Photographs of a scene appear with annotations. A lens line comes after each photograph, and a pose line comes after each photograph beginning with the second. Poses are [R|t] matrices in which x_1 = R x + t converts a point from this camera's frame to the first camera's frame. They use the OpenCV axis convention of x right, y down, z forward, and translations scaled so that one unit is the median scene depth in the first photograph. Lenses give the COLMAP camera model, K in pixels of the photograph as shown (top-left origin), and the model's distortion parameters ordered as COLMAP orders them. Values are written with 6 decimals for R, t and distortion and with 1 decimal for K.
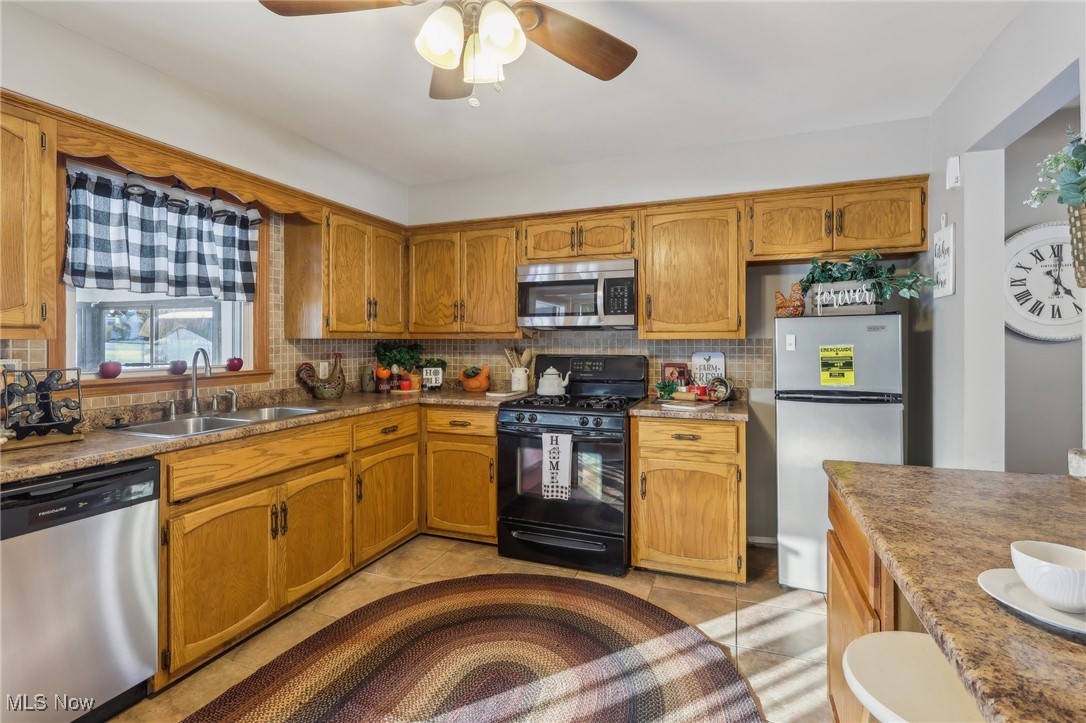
lens RADIAL K [[512.1, 0, 543.0], [0, 512.1, 346.2], [0, 0, 1]] dist [-0.000378, -0.000105]
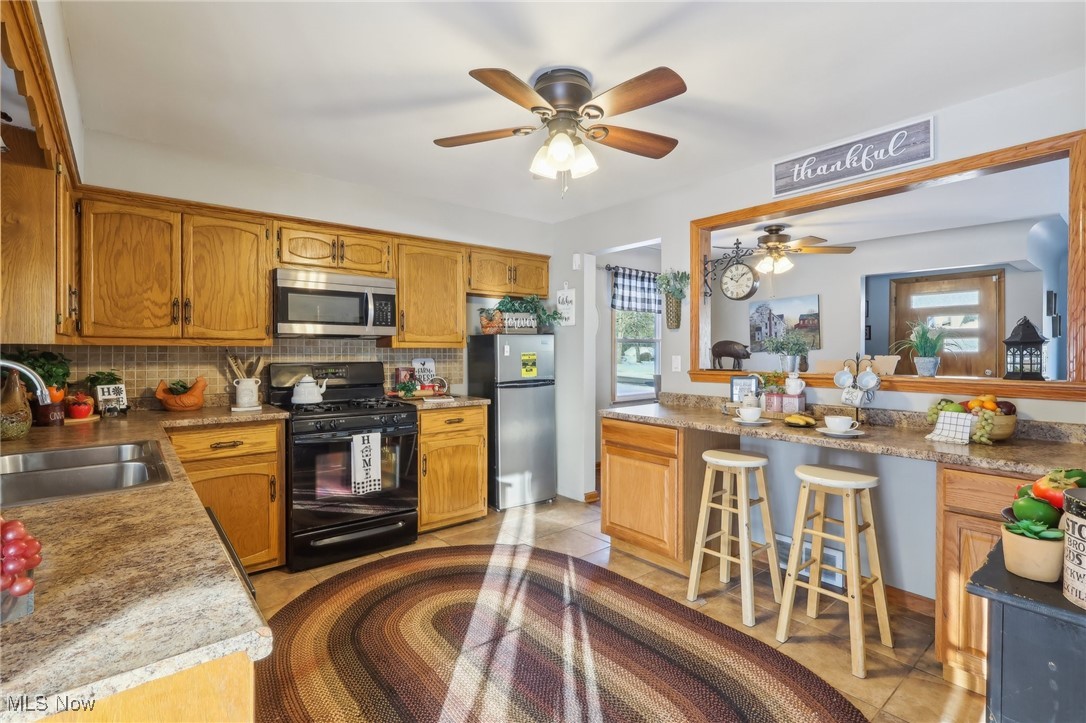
lens RADIAL K [[508.8, 0, 543.0], [0, 508.8, 361.5], [0, 0, 1]] dist [0.000738, -0.000109]
pose [[0.495695, -0.017389, 0.868323, -0.698413], [0.006835, 0.999847, 0.016121, 0.001710], [-0.868470, -0.002056, 0.495738, 0.128250]]
